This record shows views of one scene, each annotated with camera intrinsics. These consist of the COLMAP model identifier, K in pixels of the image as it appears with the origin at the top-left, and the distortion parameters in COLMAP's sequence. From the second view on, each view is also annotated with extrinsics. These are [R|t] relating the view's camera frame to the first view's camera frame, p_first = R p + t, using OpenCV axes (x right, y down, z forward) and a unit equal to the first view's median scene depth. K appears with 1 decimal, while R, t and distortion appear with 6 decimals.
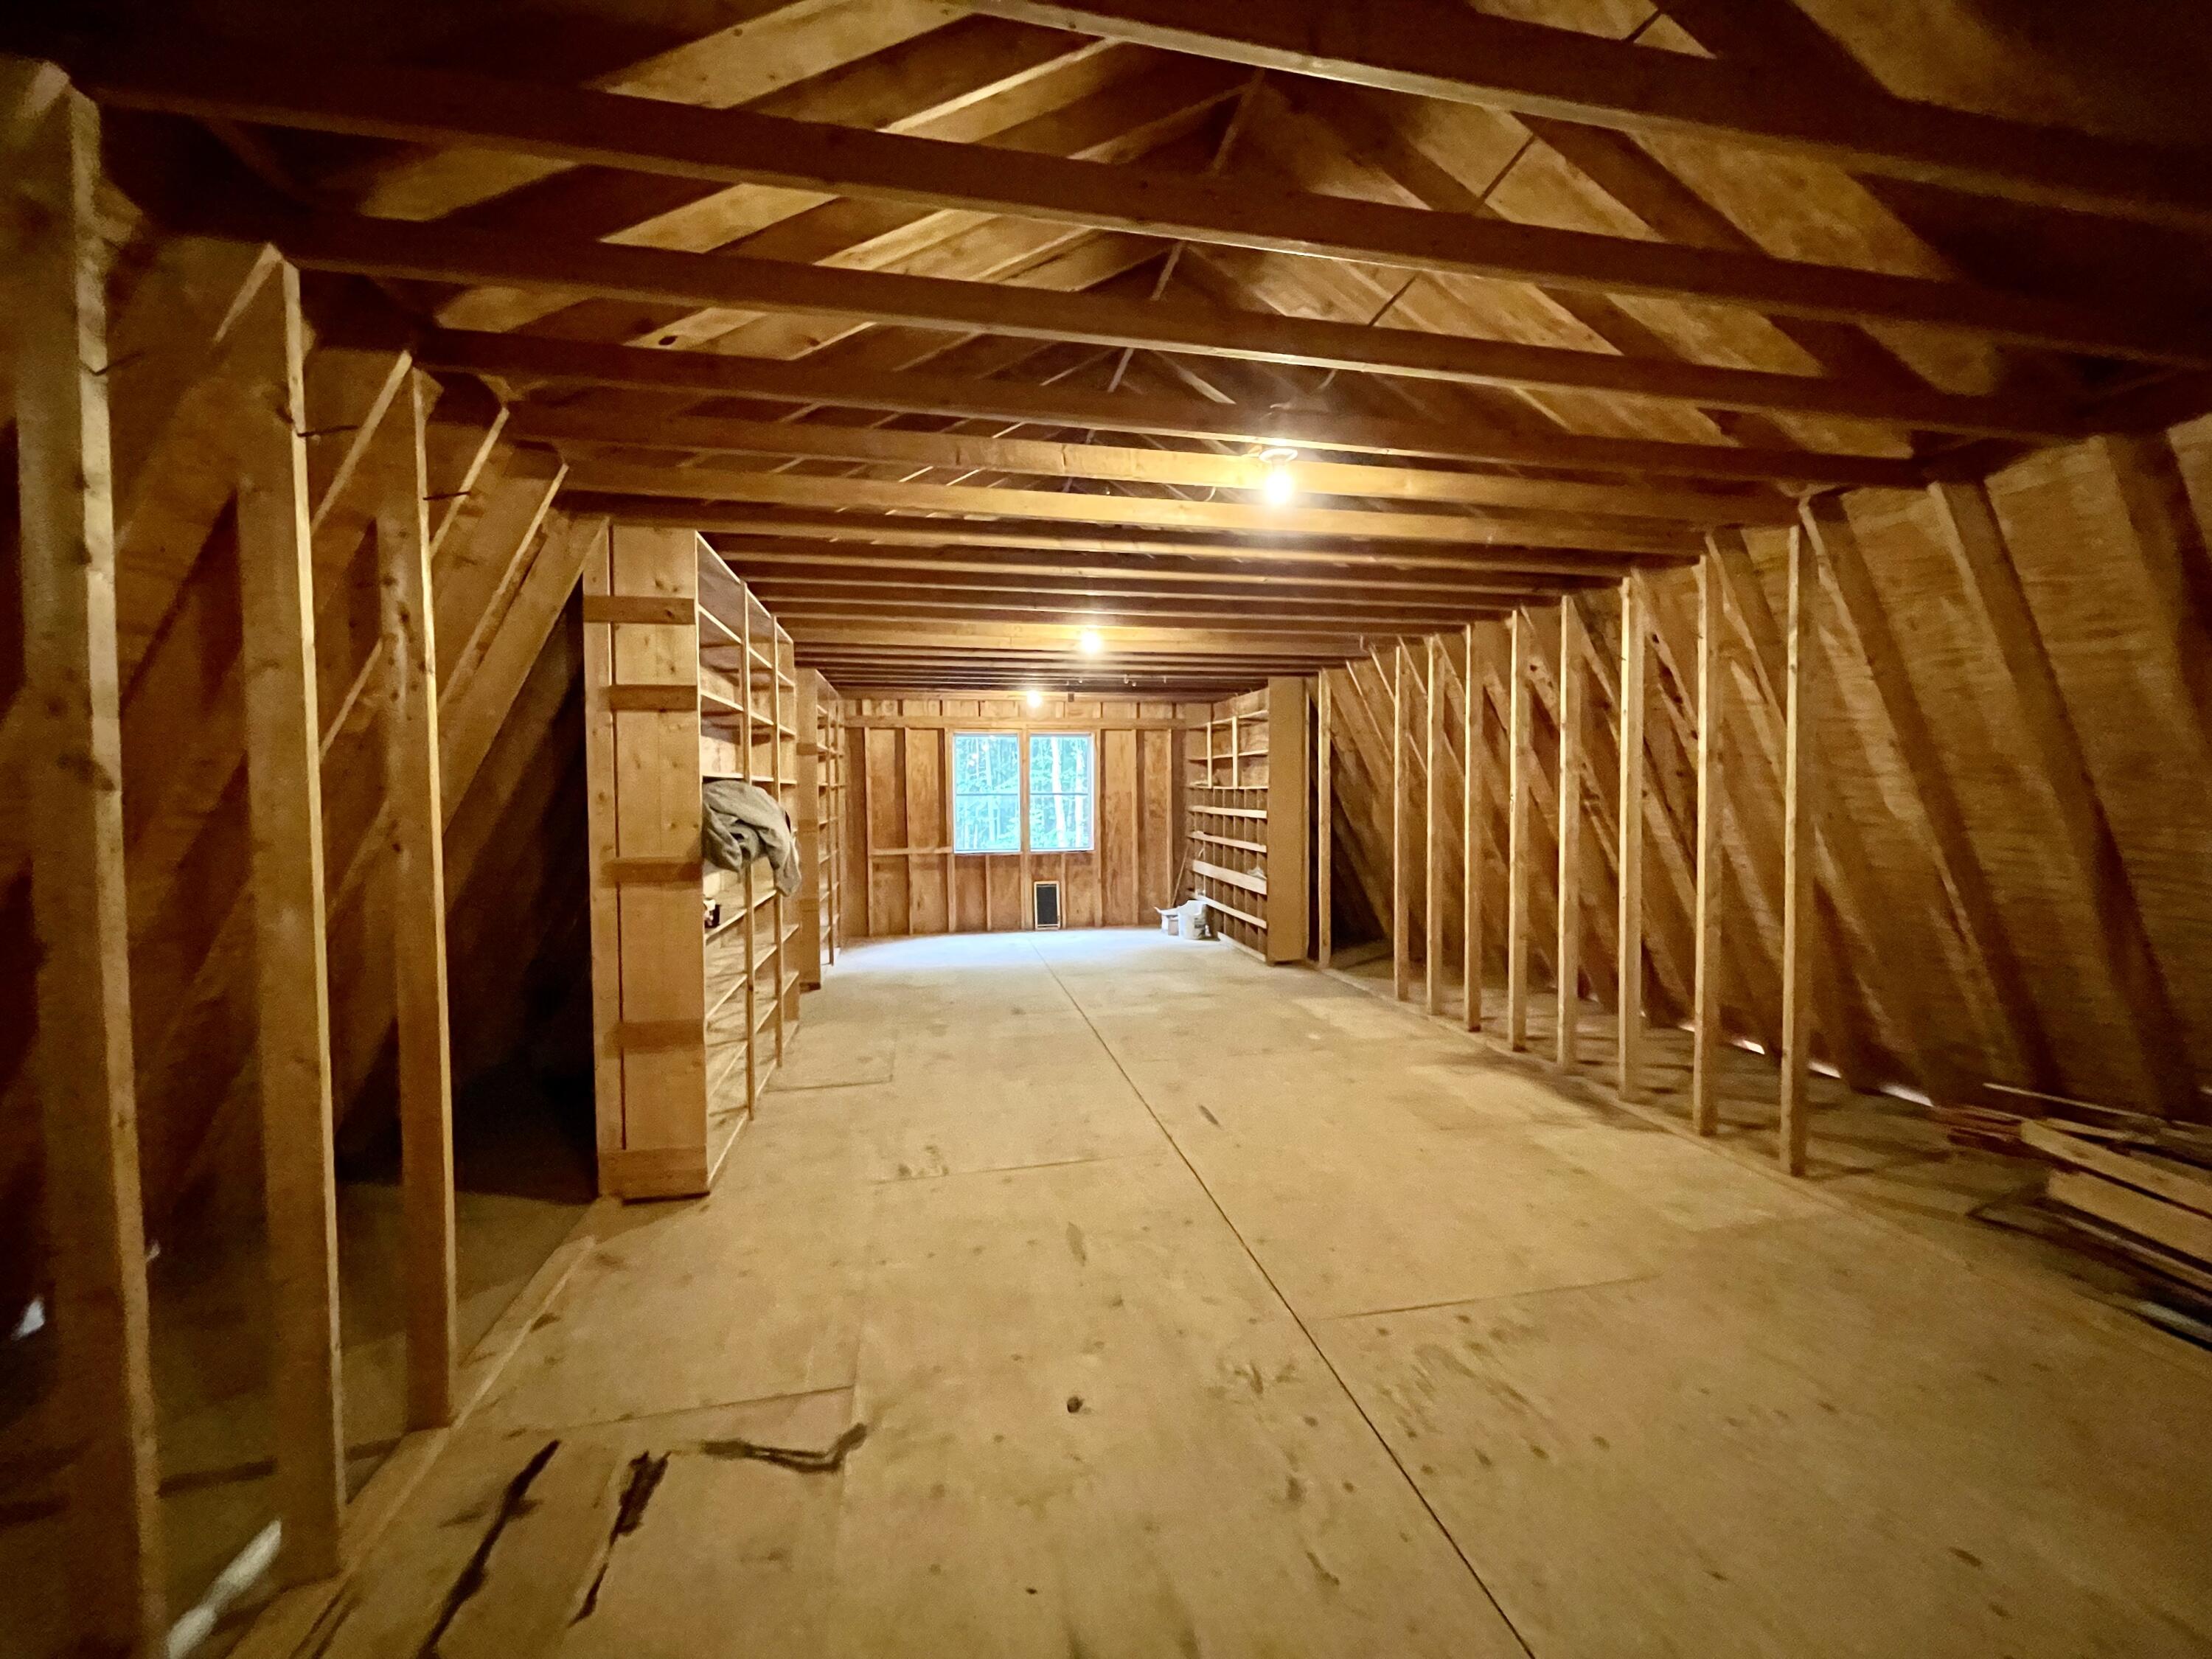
lens RADIAL K [[887.8, 0, 1106.0], [0, 887.8, 829.5], [0, 0, 1]] dist [0.018961, 0.000072]
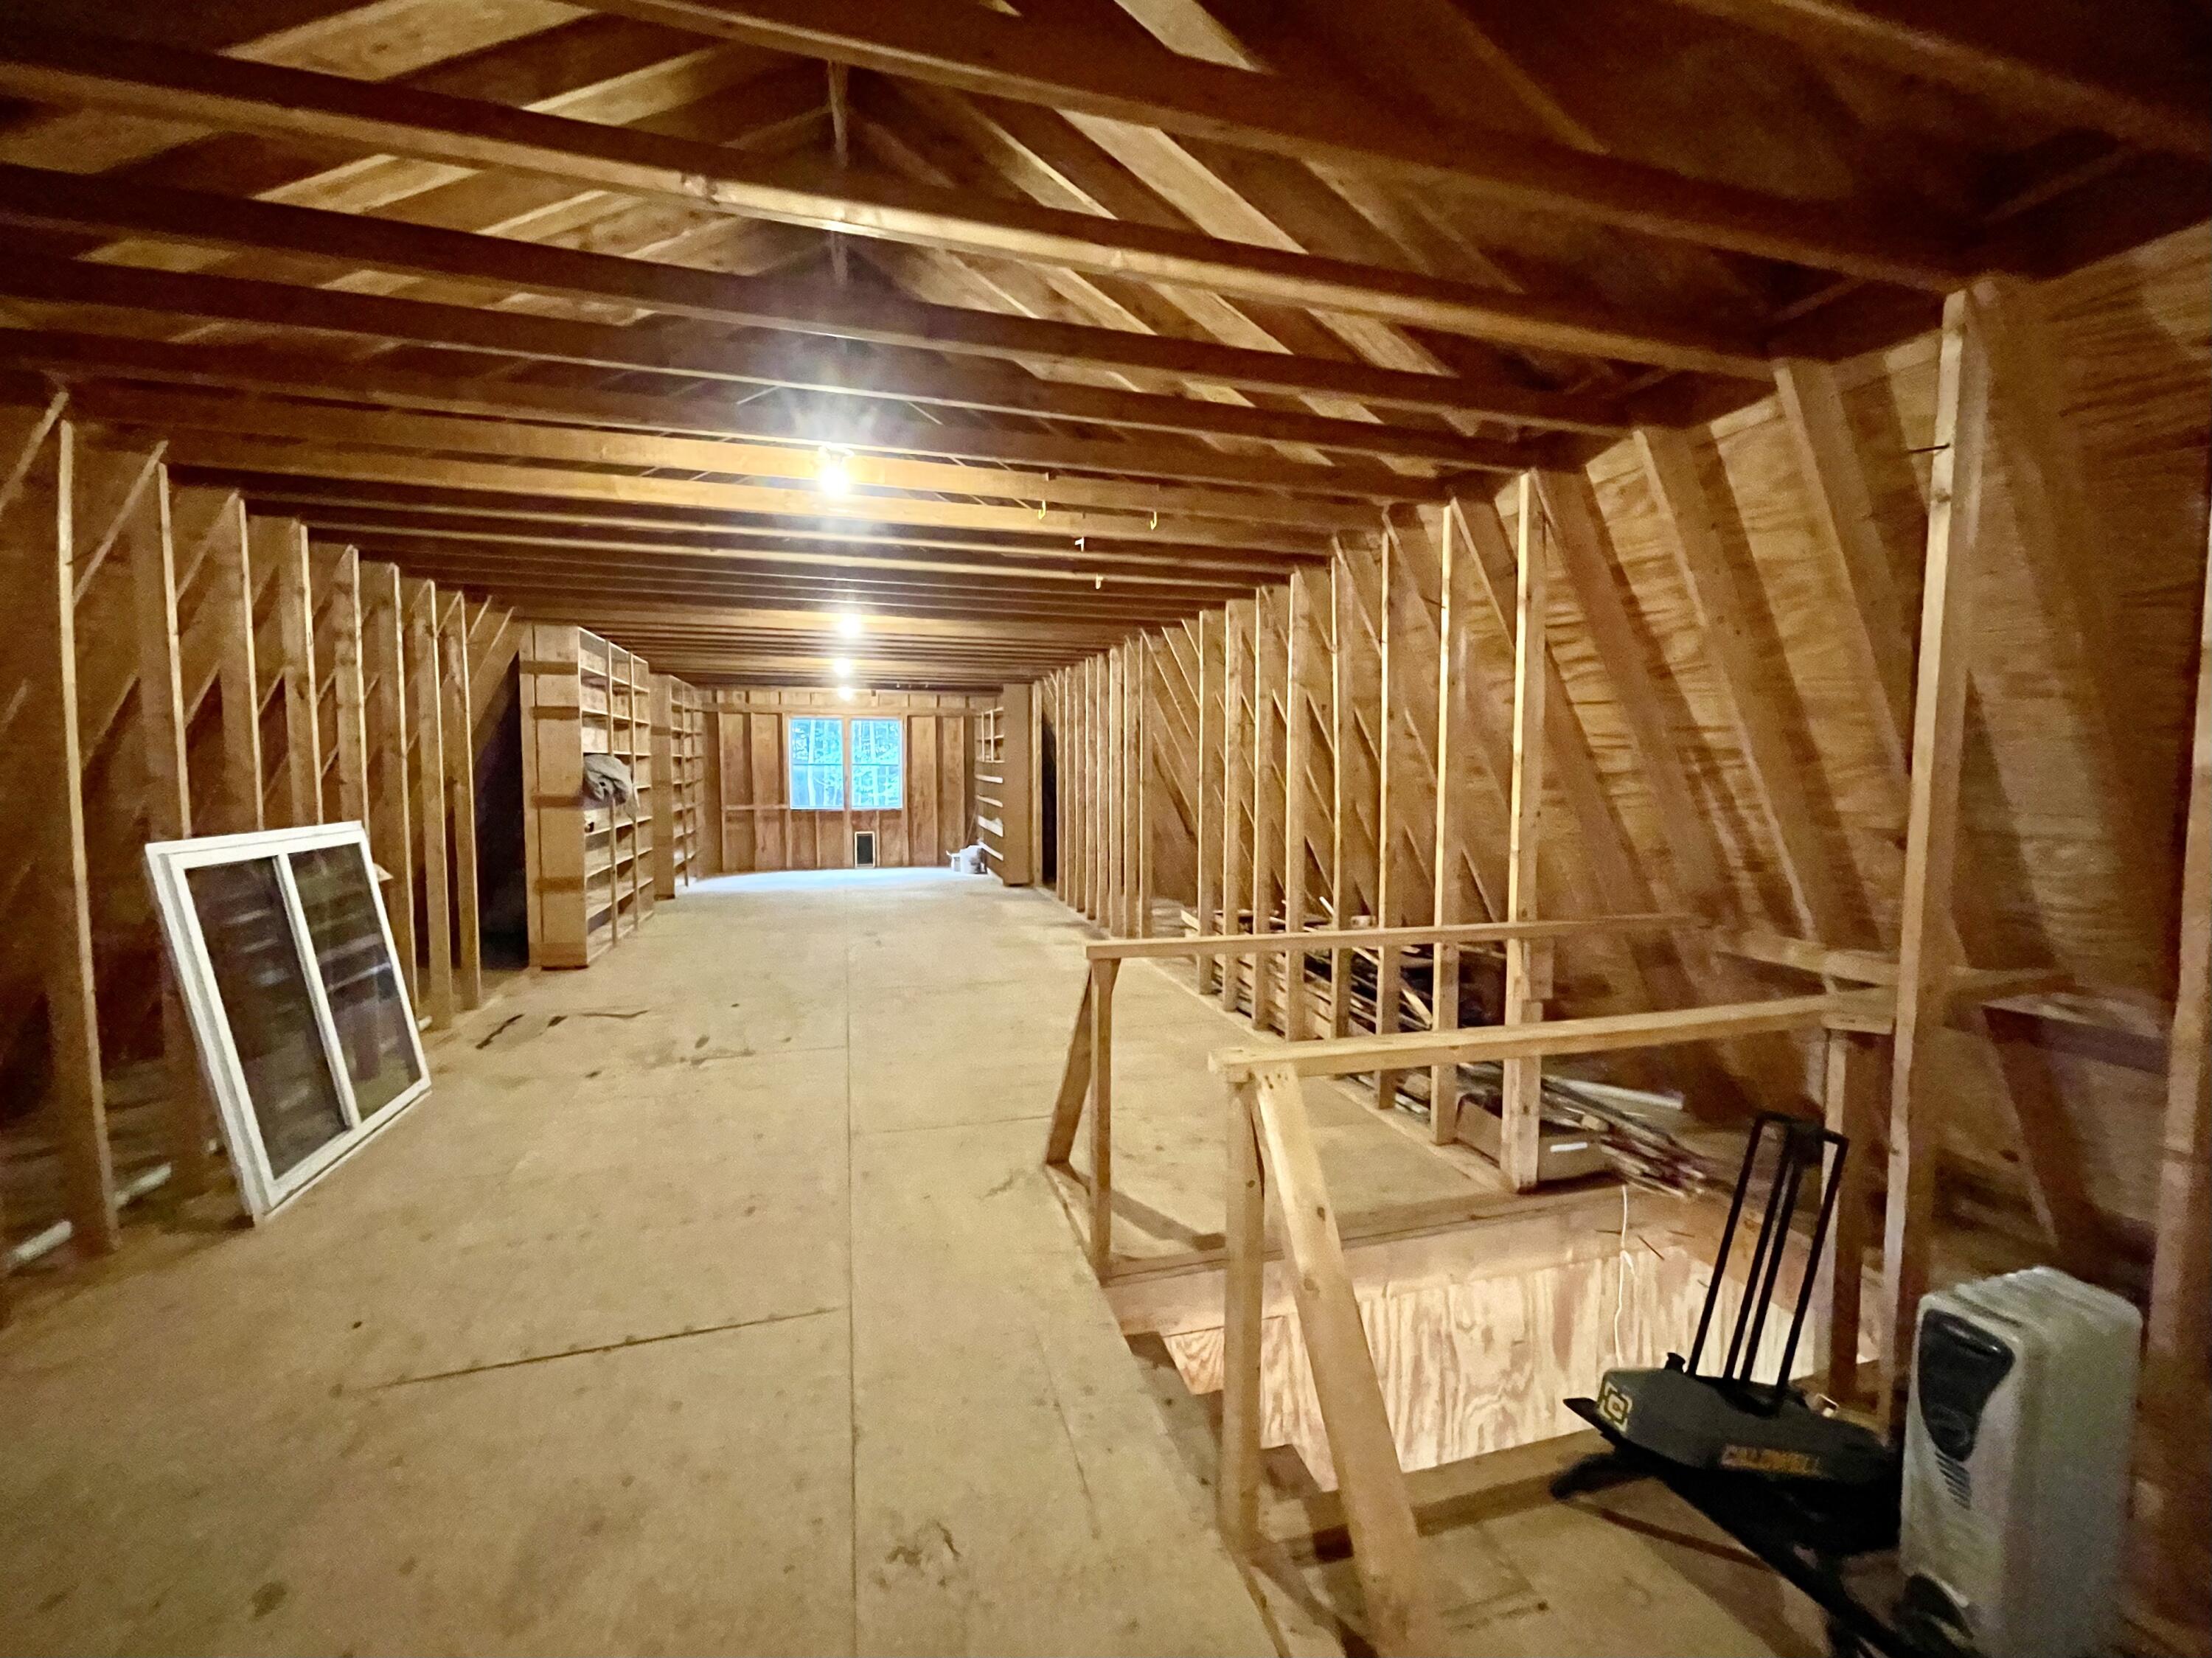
lens RADIAL K [[892.6, 0, 1116.6], [0, 892.6, 826.6], [0, 0, 1]] dist [-0.007424, 0.000072]
pose [[0.994505, 0.005632, 0.104539, 0.171241], [-0.008453, 0.999611, 0.026562, 0.013602], [-0.104349, -0.027299, 0.994166, -0.359920]]
